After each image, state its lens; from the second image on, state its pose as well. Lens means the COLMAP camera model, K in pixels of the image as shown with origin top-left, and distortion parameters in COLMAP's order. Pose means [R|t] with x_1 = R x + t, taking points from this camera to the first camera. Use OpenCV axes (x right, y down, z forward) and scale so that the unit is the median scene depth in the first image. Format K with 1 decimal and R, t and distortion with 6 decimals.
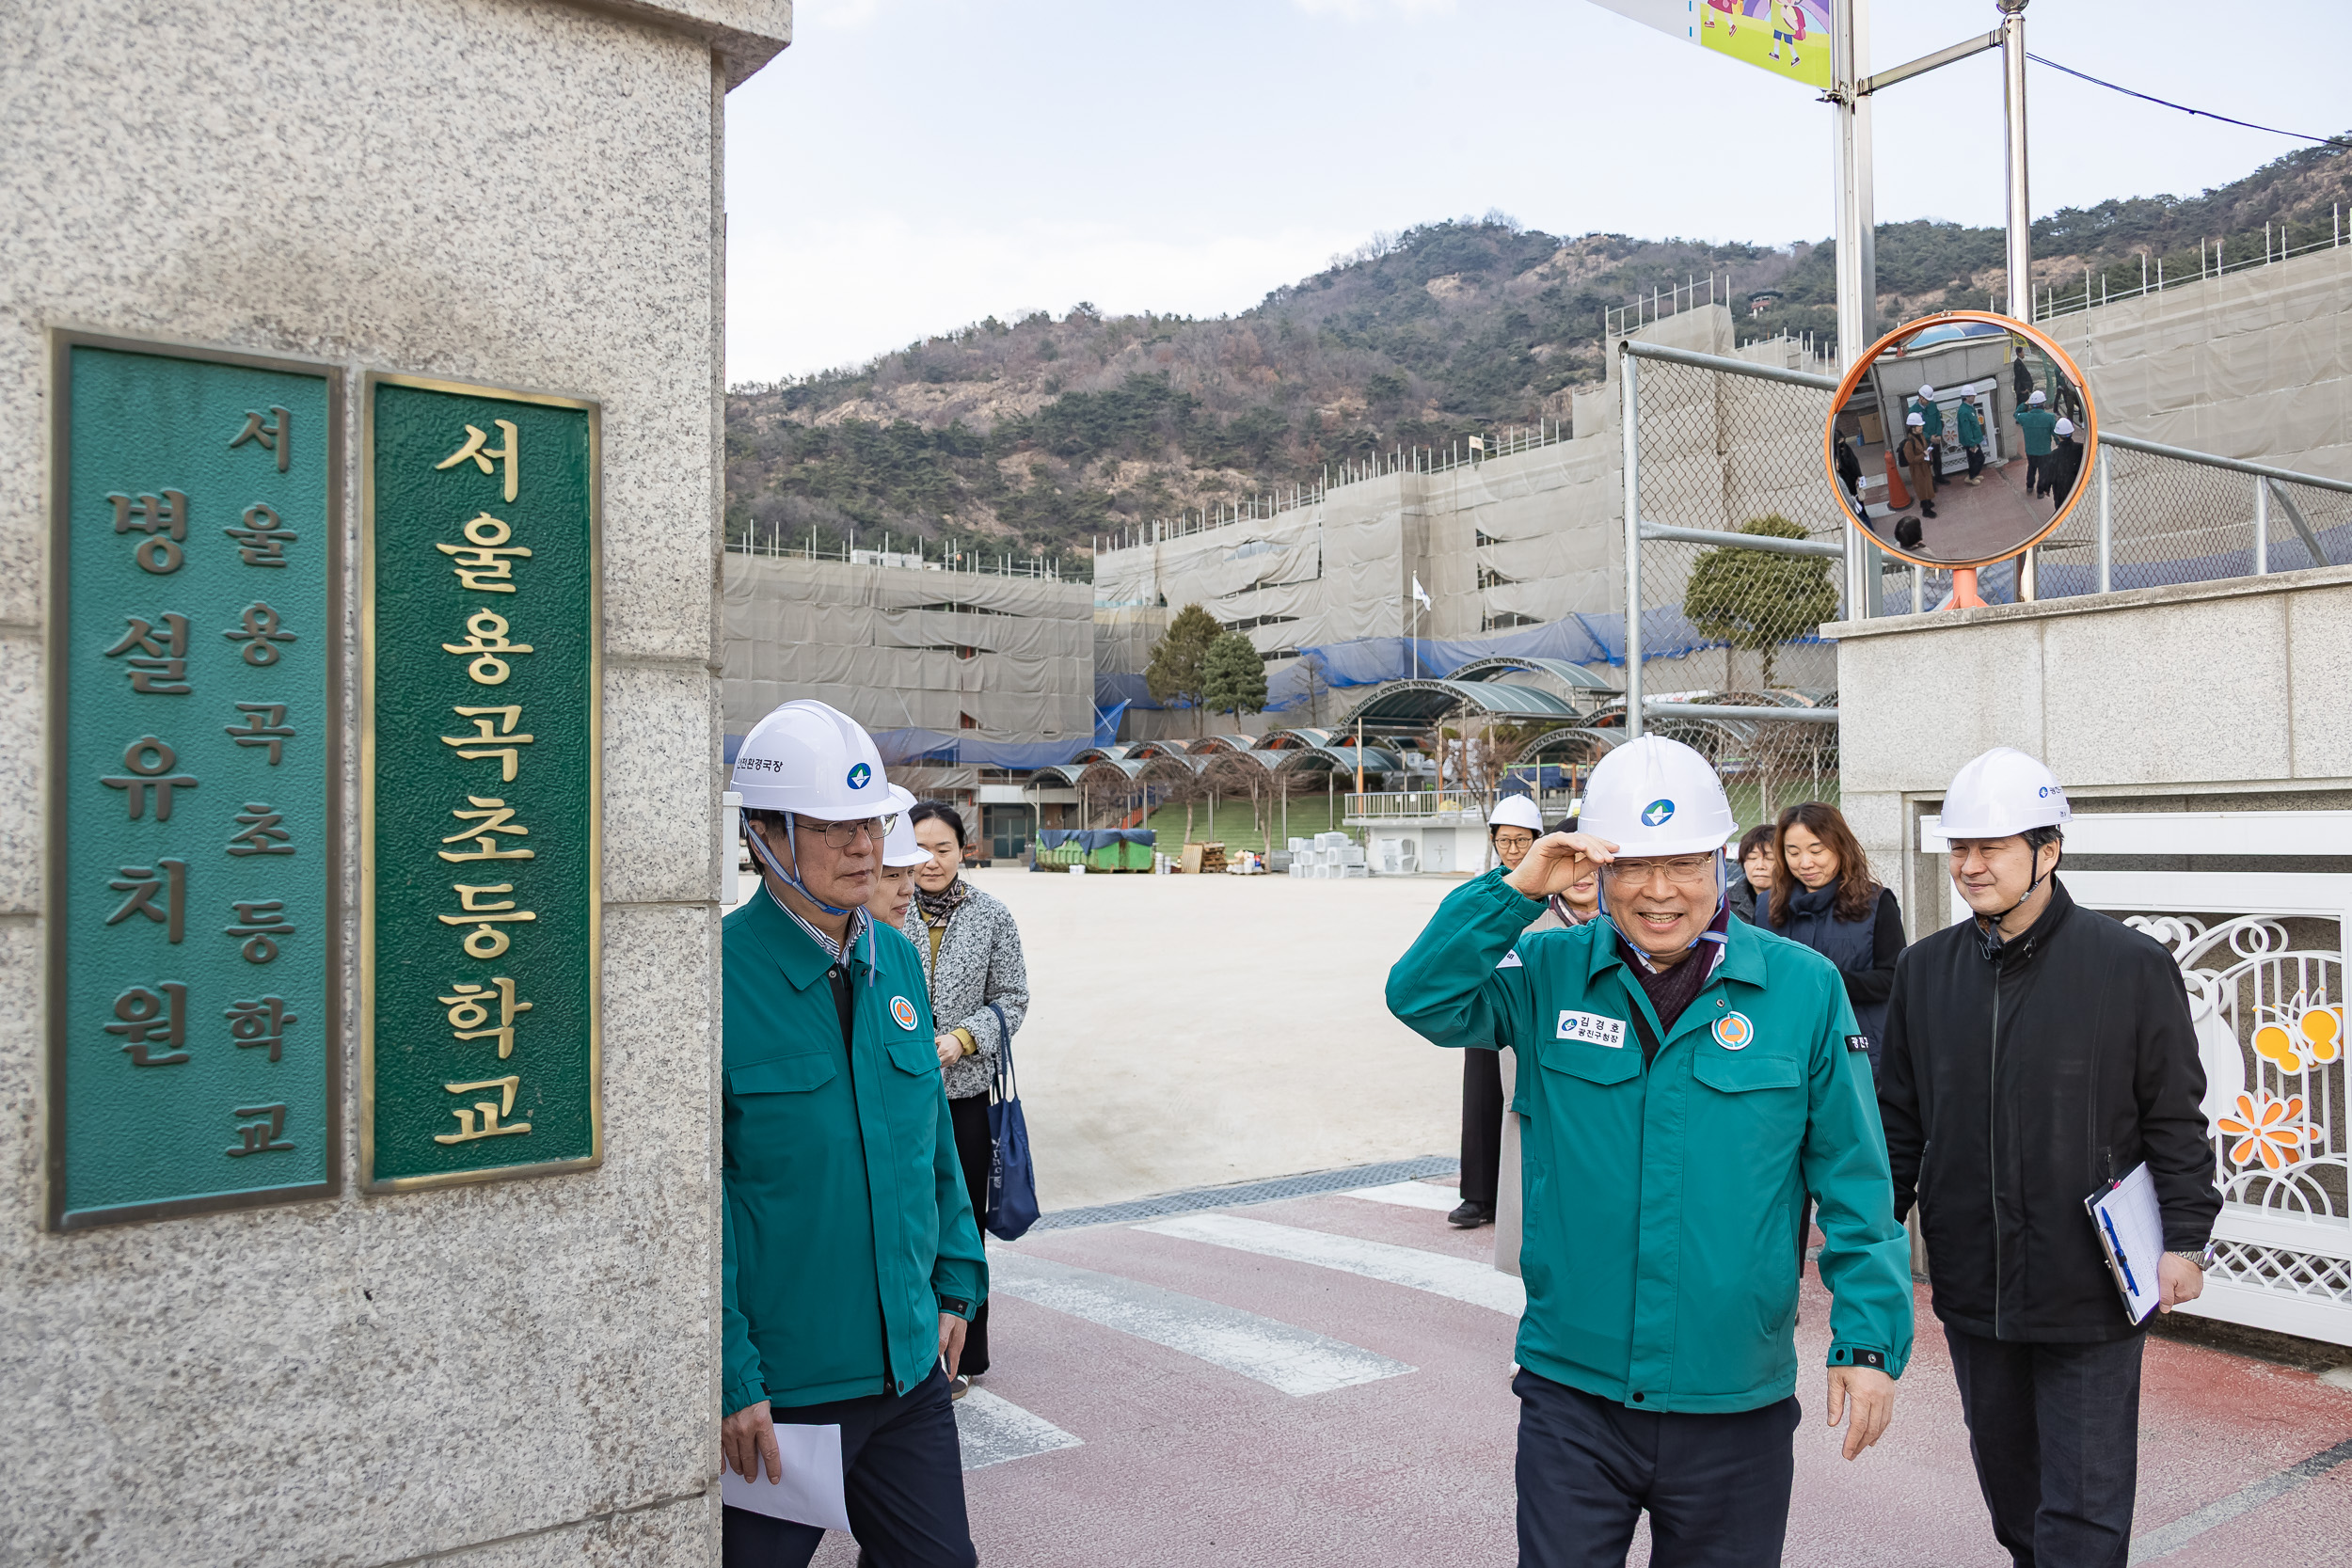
lens RADIAL K [[1896.6, 0, 1115.2], [0, 1896.6, 733.8], [0, 0, 1]] dist [-0.002270, -0.000802]
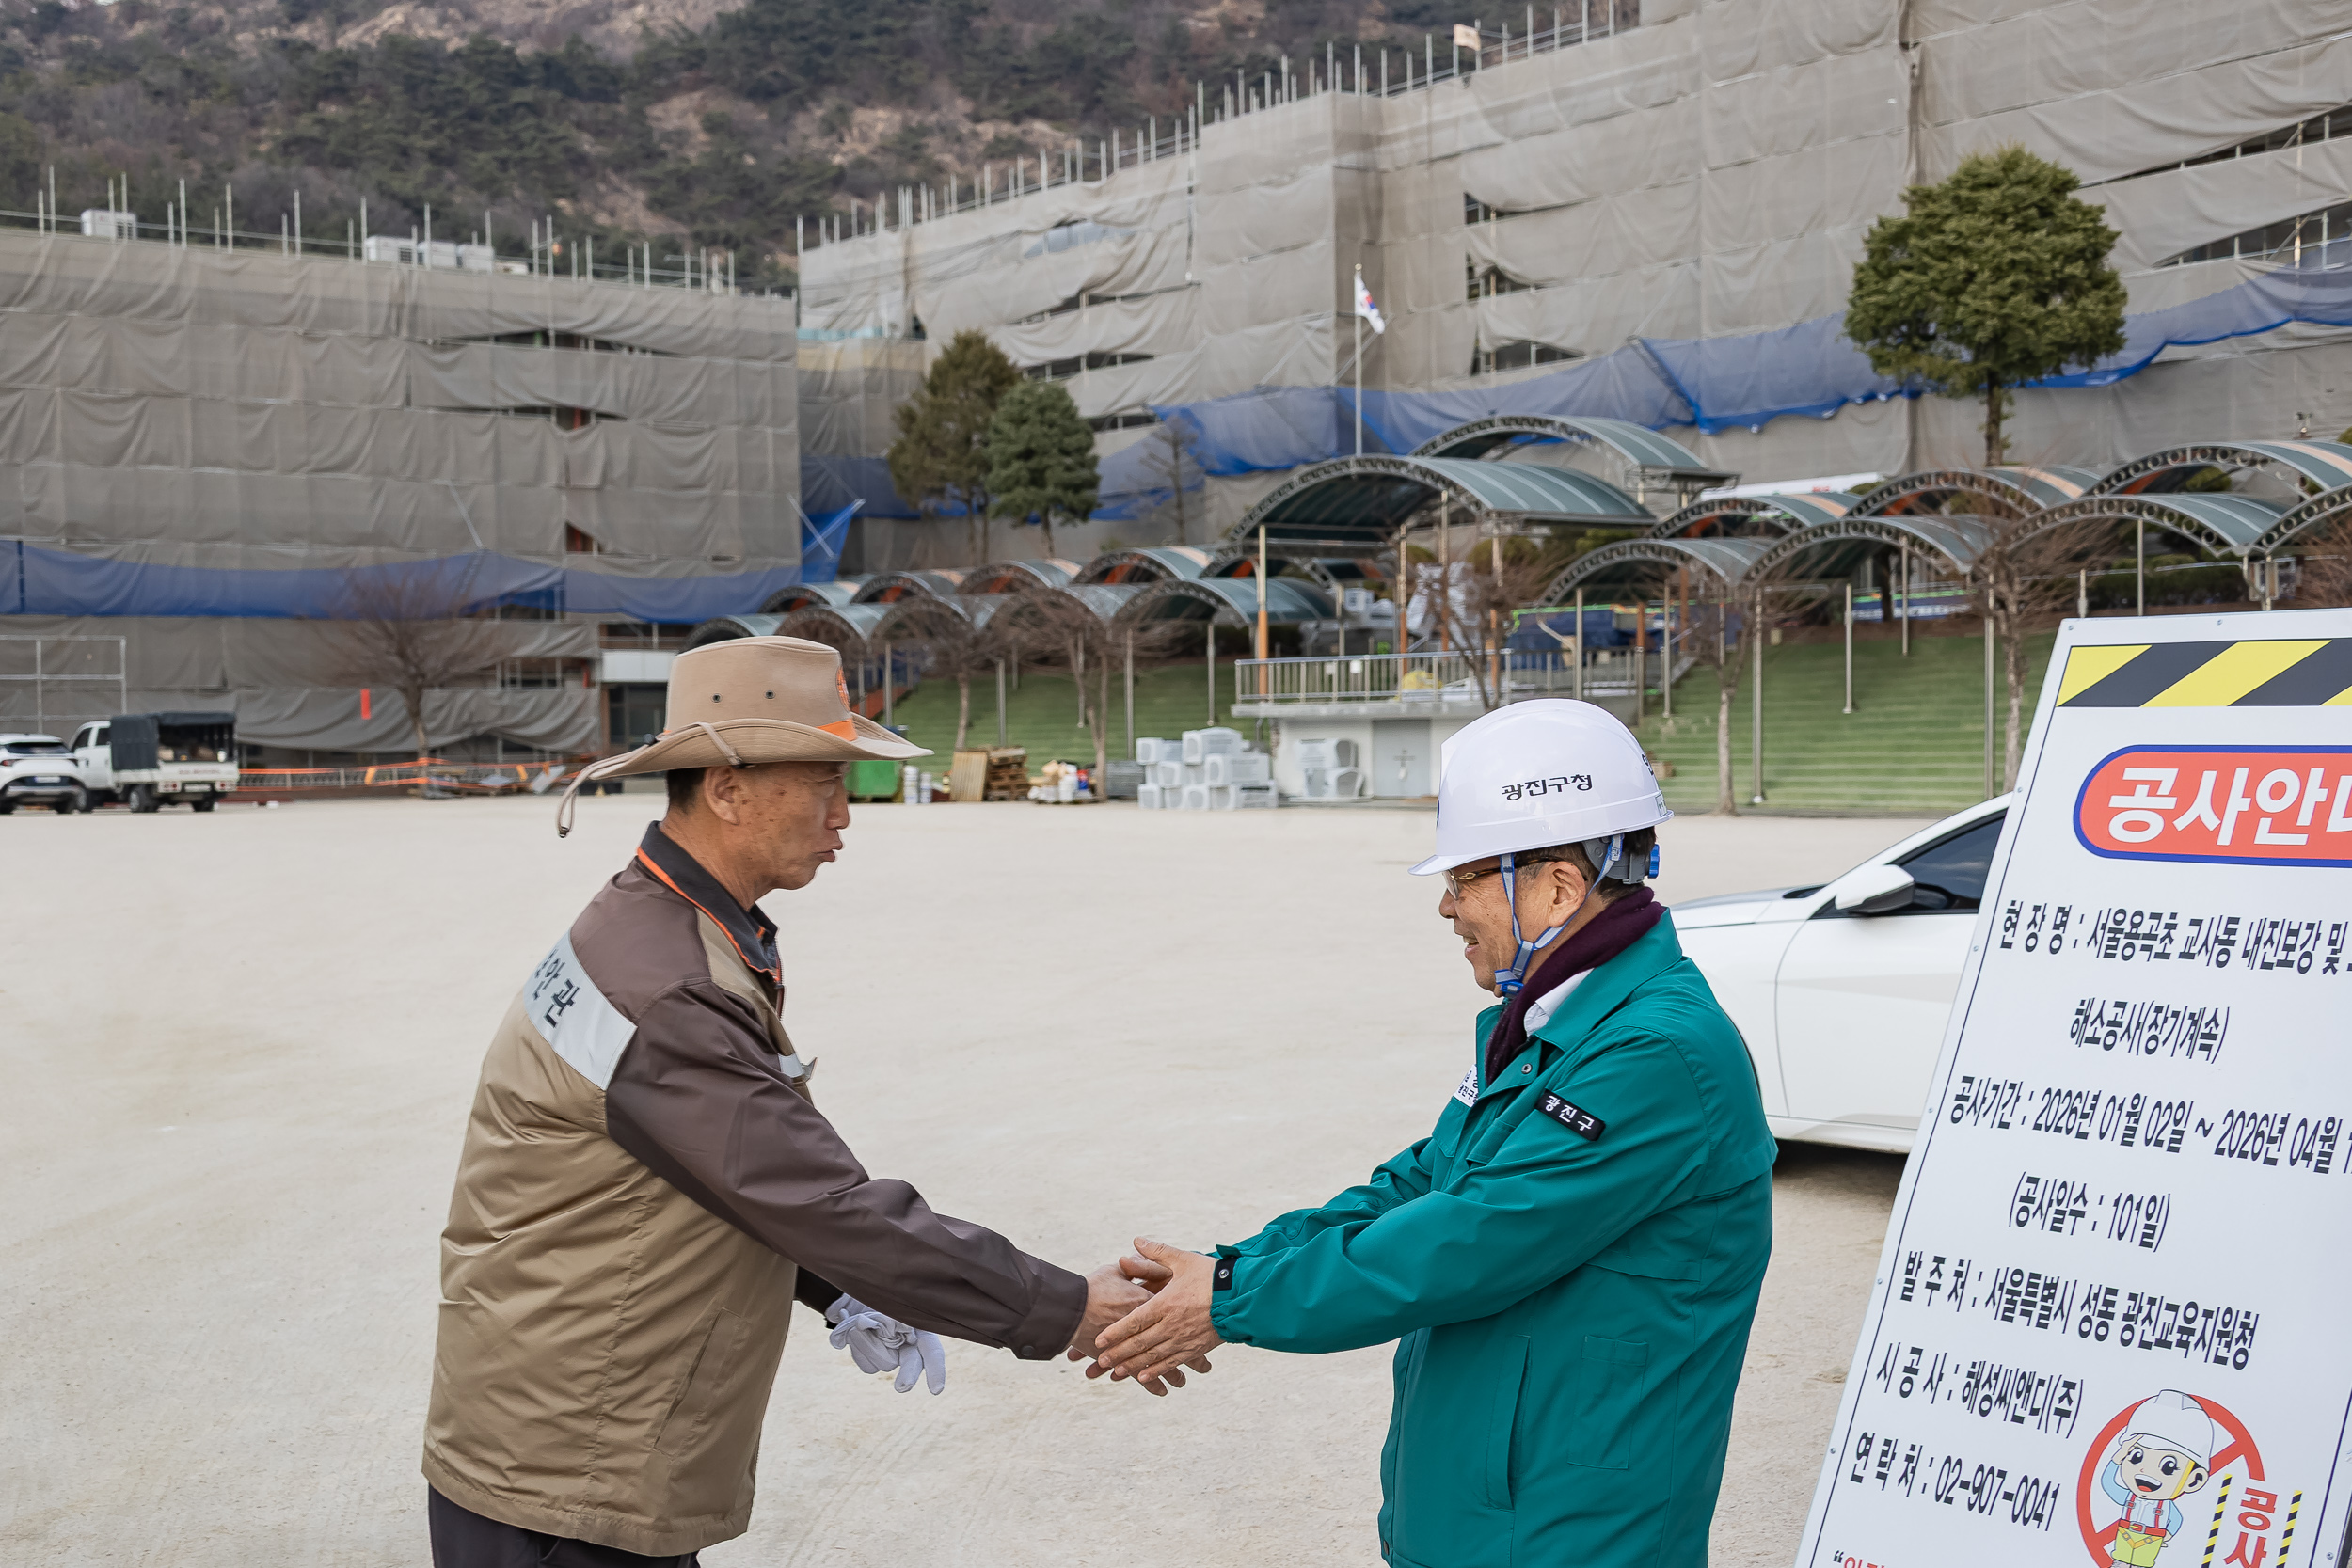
lens RADIAL K [[2683.5, 0, 1175.8], [0, 2683.5, 782.9], [0, 0, 1]] dist [-0.091091, 0.000000]
pose [[0.994369, -0.009629, 0.105538, 0.016631], [0.001984, 0.997381, 0.072306, 0.009149], [-0.105957, -0.071689, 0.991783, 0.185181]]
